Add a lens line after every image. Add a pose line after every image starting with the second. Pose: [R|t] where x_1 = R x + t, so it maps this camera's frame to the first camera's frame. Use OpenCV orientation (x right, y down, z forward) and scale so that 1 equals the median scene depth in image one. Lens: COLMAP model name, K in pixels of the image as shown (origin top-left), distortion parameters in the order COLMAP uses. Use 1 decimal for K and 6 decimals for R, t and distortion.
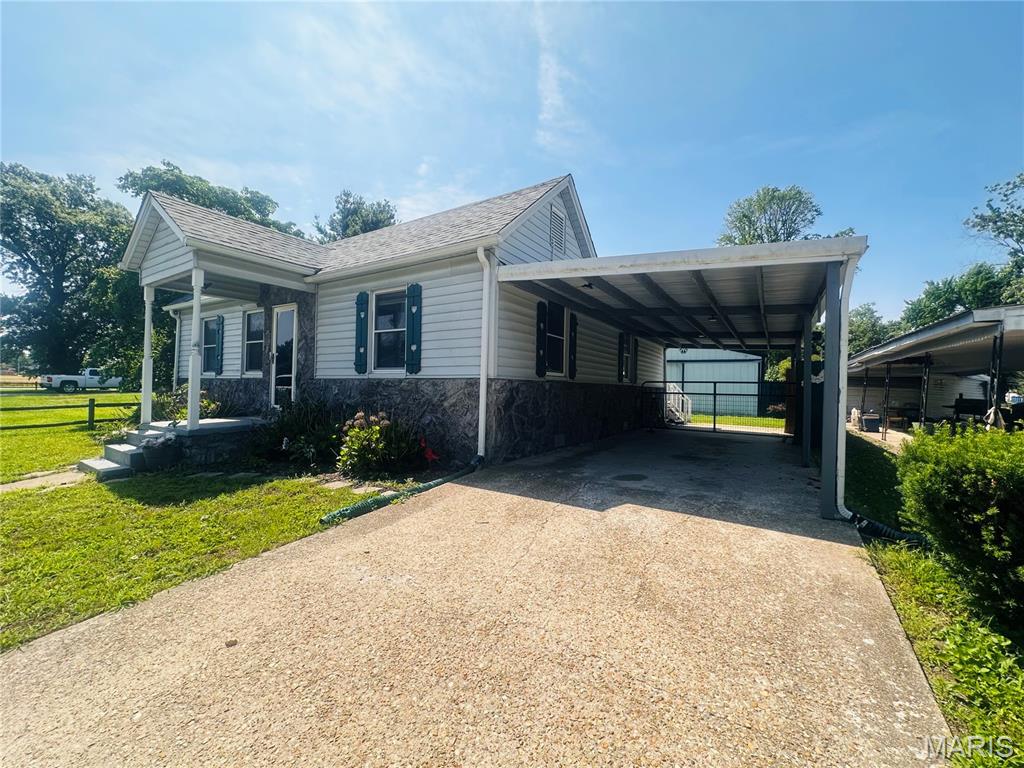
lens RADIAL K [[406.5, 0, 513.3], [0, 406.5, 382.4], [0, 0, 1]] dist [-0.003817, 0.000771]
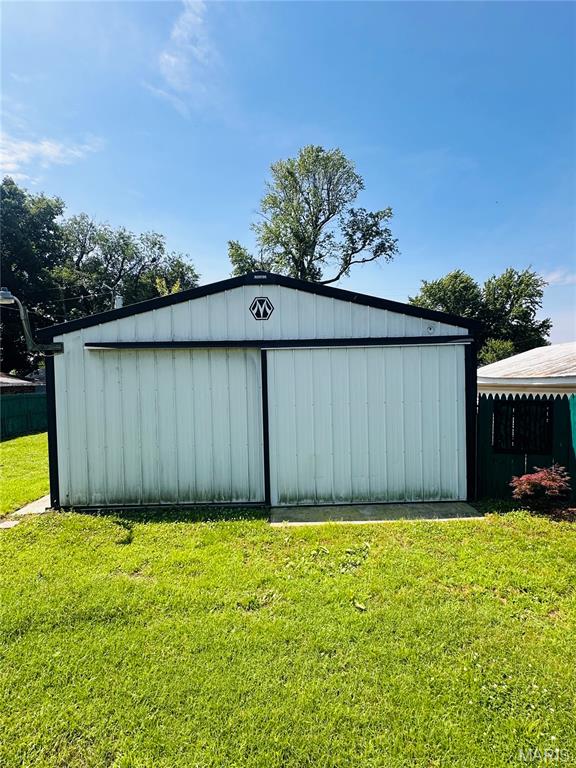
lens RADIAL K [[397.5, 0, 287.9], [0, 397.5, 383.2], [0, 0, 1]] dist [-0.003803, 0.000043]
pose [[0.843696, -0.051198, 0.534375, 0.949284], [0.045234, 0.998682, 0.024266, -0.102167], [-0.534912, 0.003699, 0.844899, 2.571542]]
